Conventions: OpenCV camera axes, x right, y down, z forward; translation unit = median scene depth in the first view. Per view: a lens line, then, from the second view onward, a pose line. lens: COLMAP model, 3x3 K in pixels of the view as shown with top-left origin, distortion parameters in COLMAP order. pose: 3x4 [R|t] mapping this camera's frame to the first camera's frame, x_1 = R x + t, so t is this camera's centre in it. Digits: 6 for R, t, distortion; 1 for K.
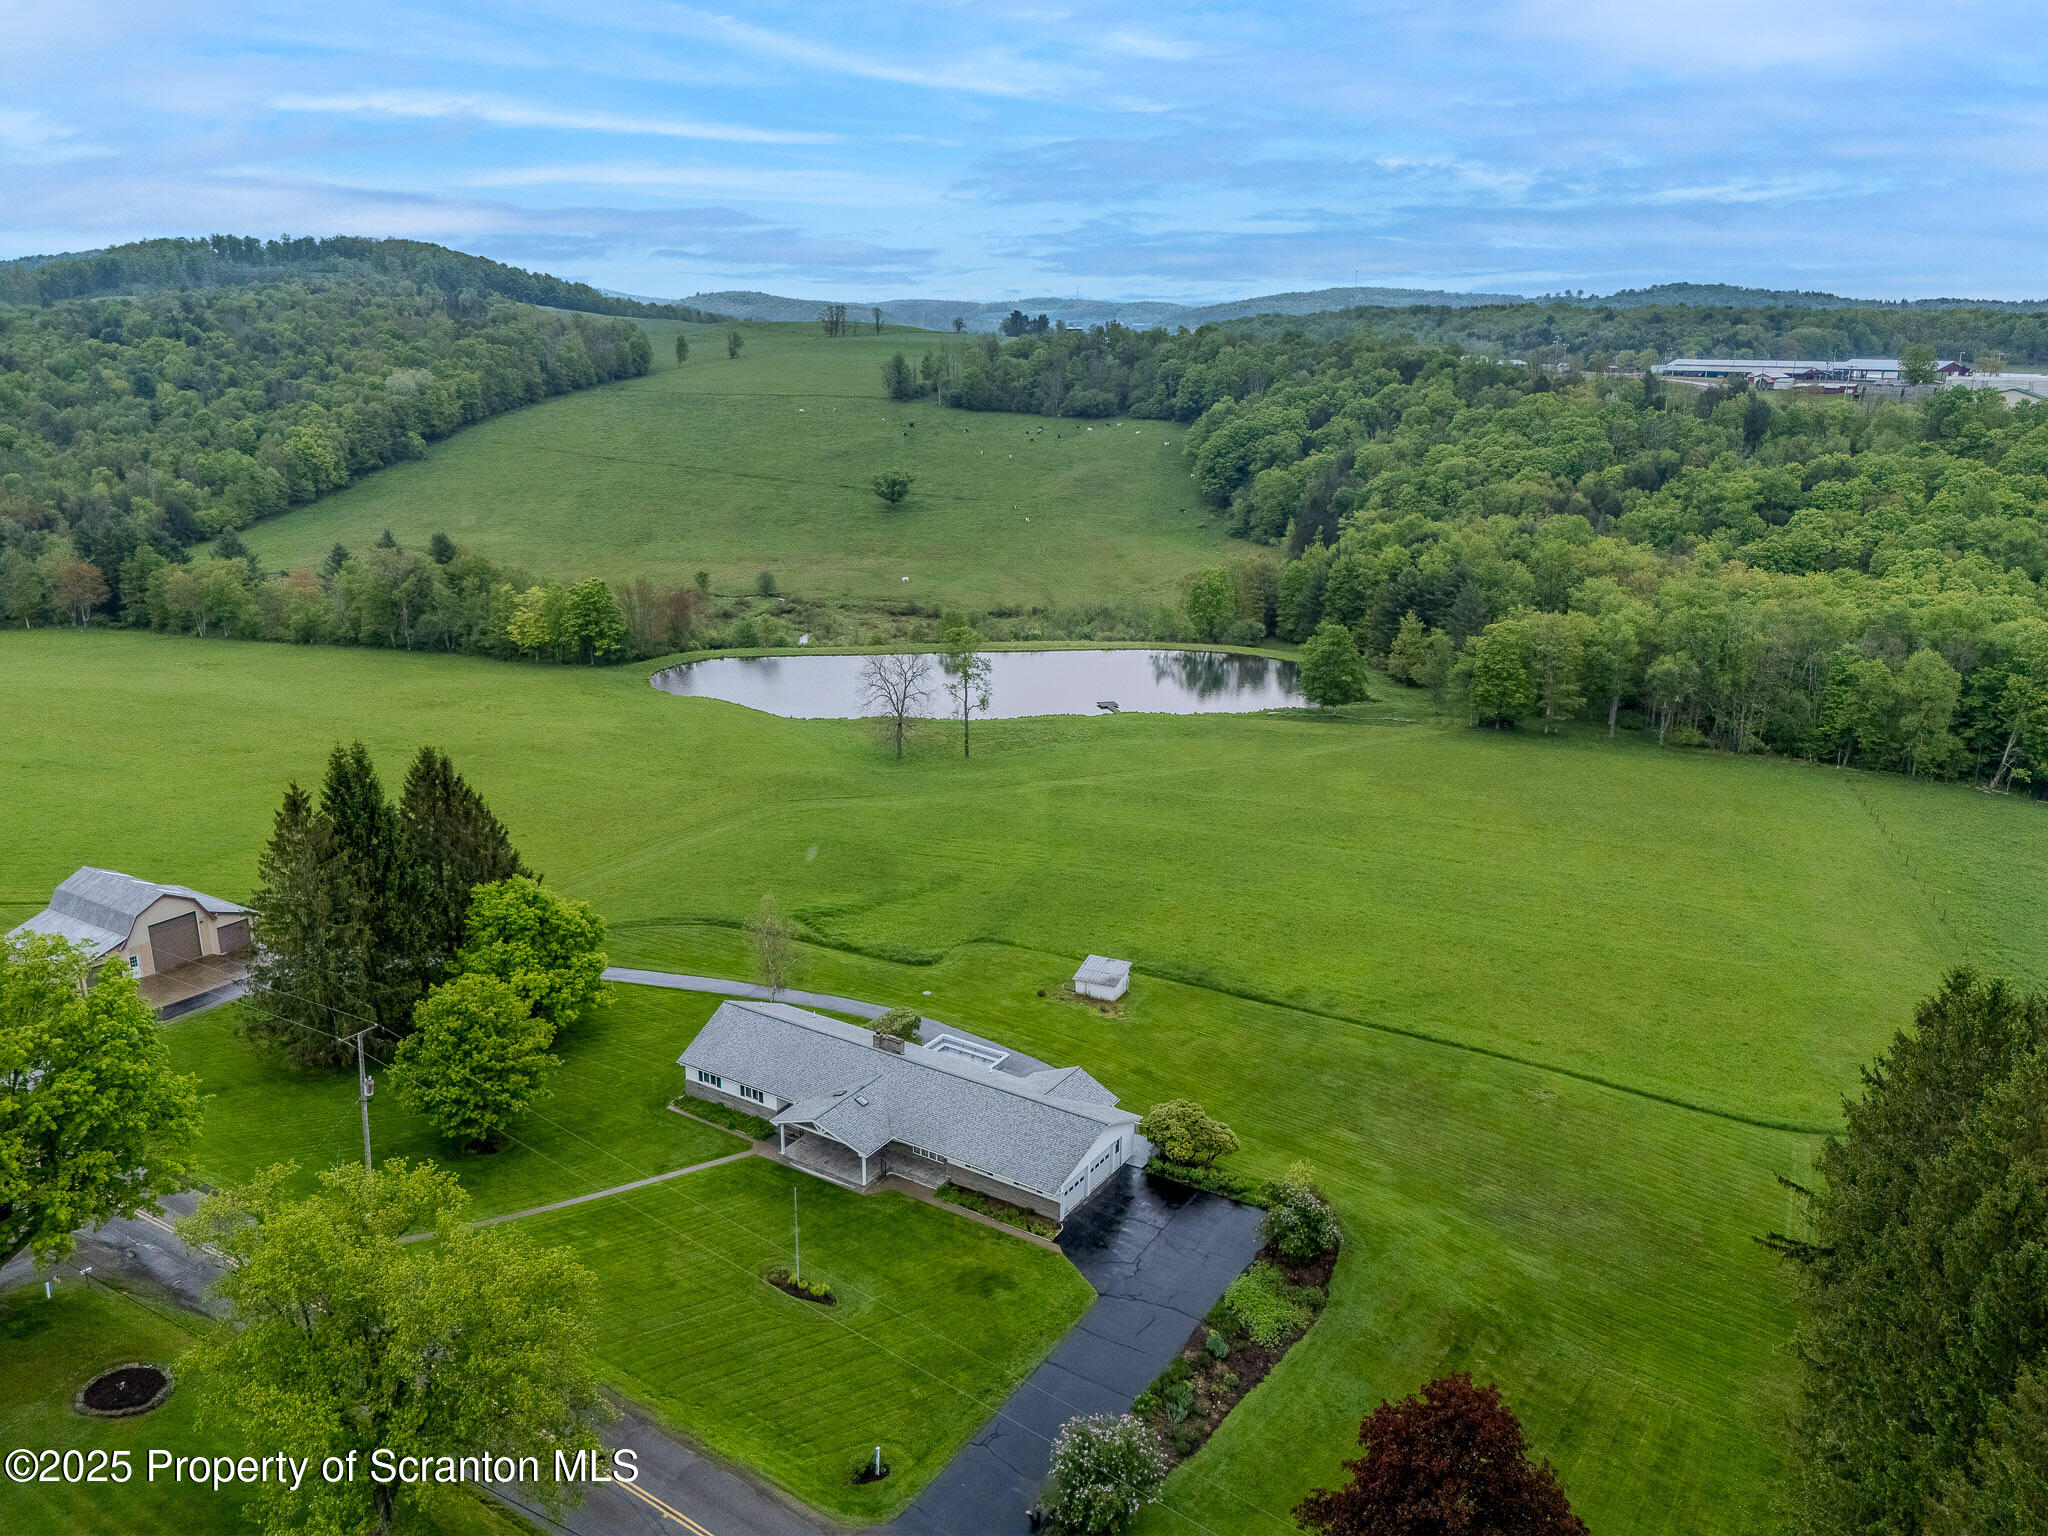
lens RADIAL K [[1500.5, 0, 1026.5], [0, 1500.5, 769.6], [0, 0, 1]] dist [0.063912, -0.055753]
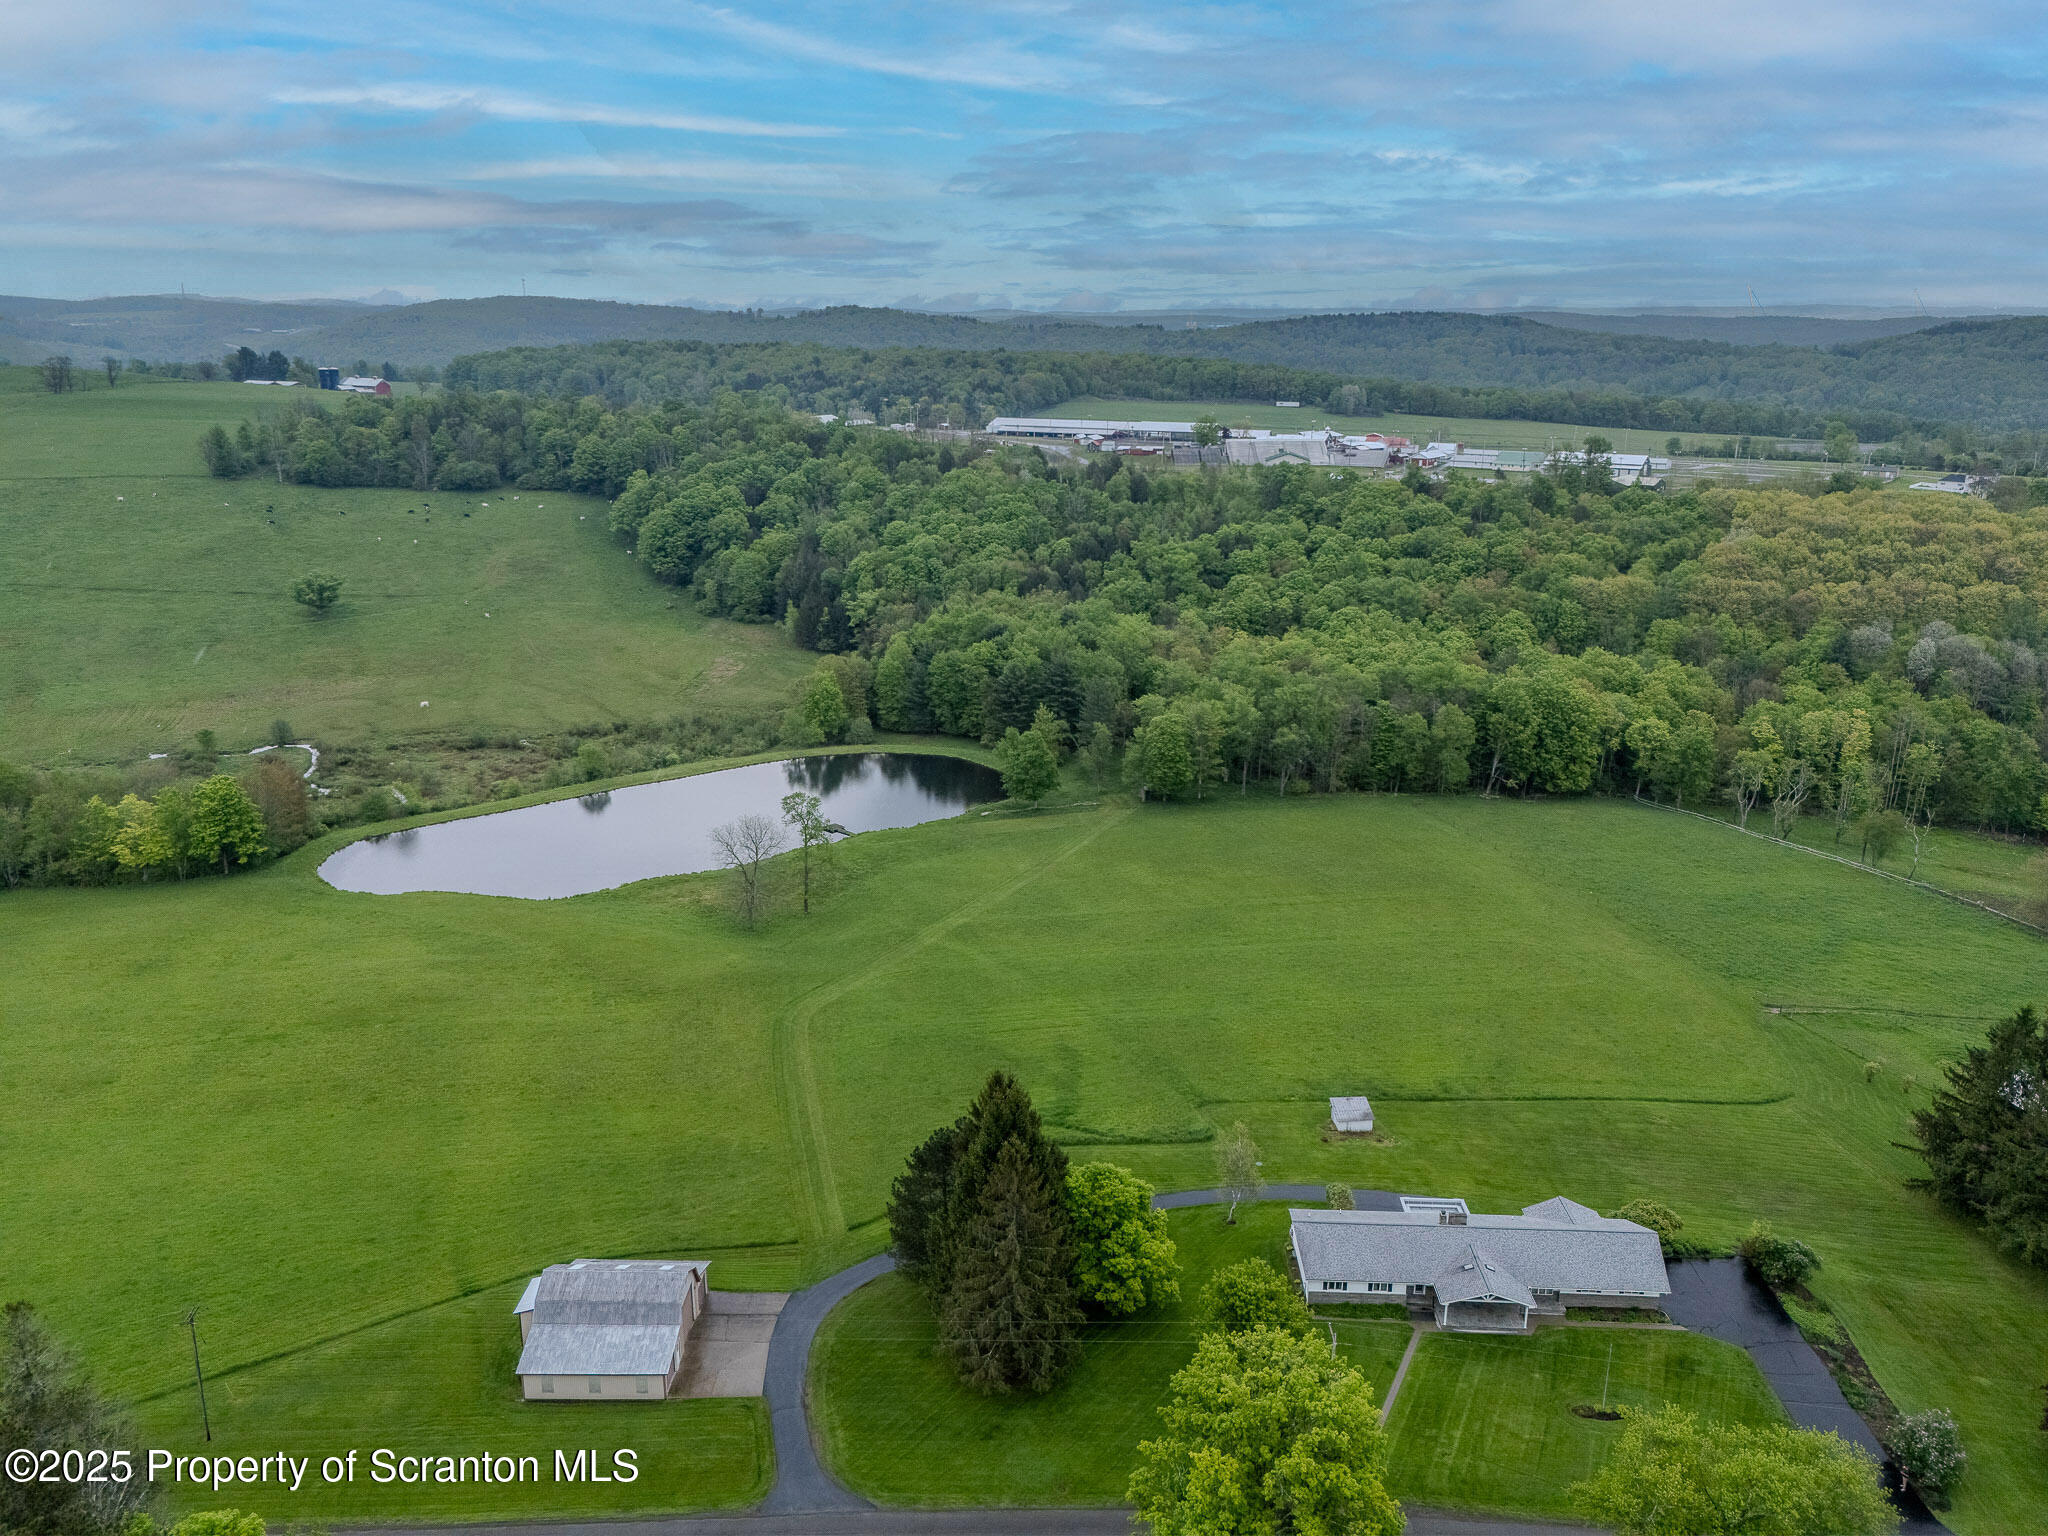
lens RADIAL K [[1496.8, 0, 1024.0], [0, 1496.8, 768.0], [0, 0, 1]] dist [0.063026, -0.041039]
pose [[0.860450, -0.143596, 0.488882, -0.226892], [0.143081, 0.988956, 0.038652, -0.070909], [-0.489033, 0.036692, 0.871493, 0.002515]]
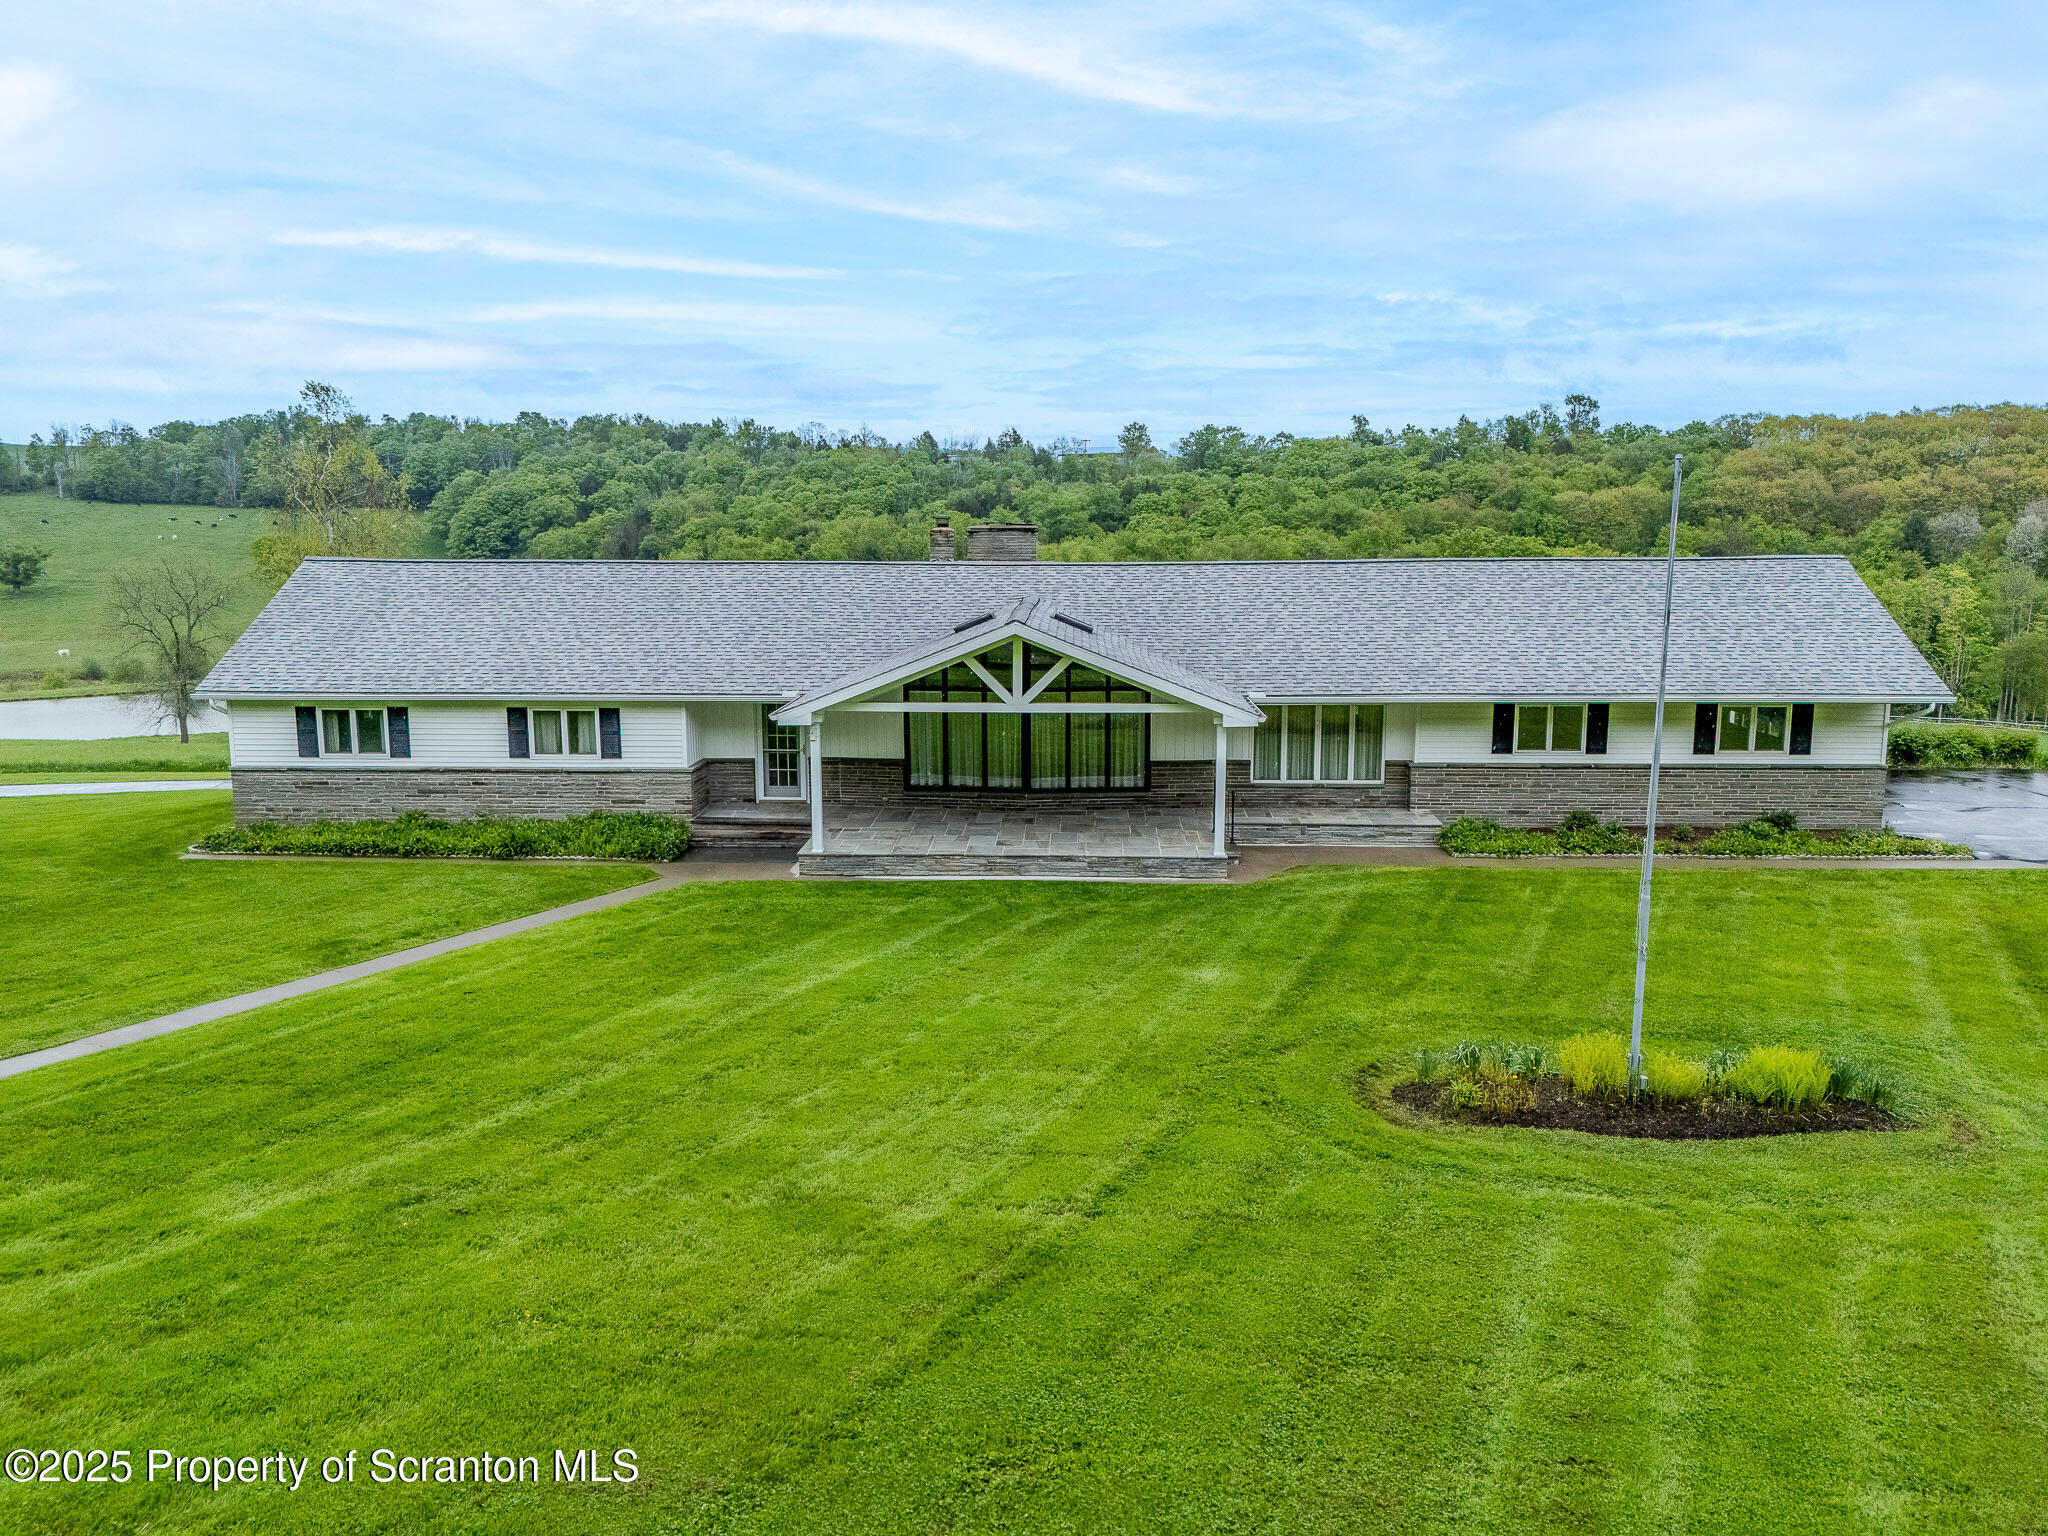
lens RADIAL K [[1500.5, 0, 1026.5], [0, 1500.5, 769.6], [0, 0, 1]] dist [0.063912, -0.055753]
pose [[0.861475, -0.086932, 0.500303, -0.055539], [0.148772, 0.985213, -0.084982, 0.057714], [-0.485518, 0.147641, 0.861670, 0.163655]]
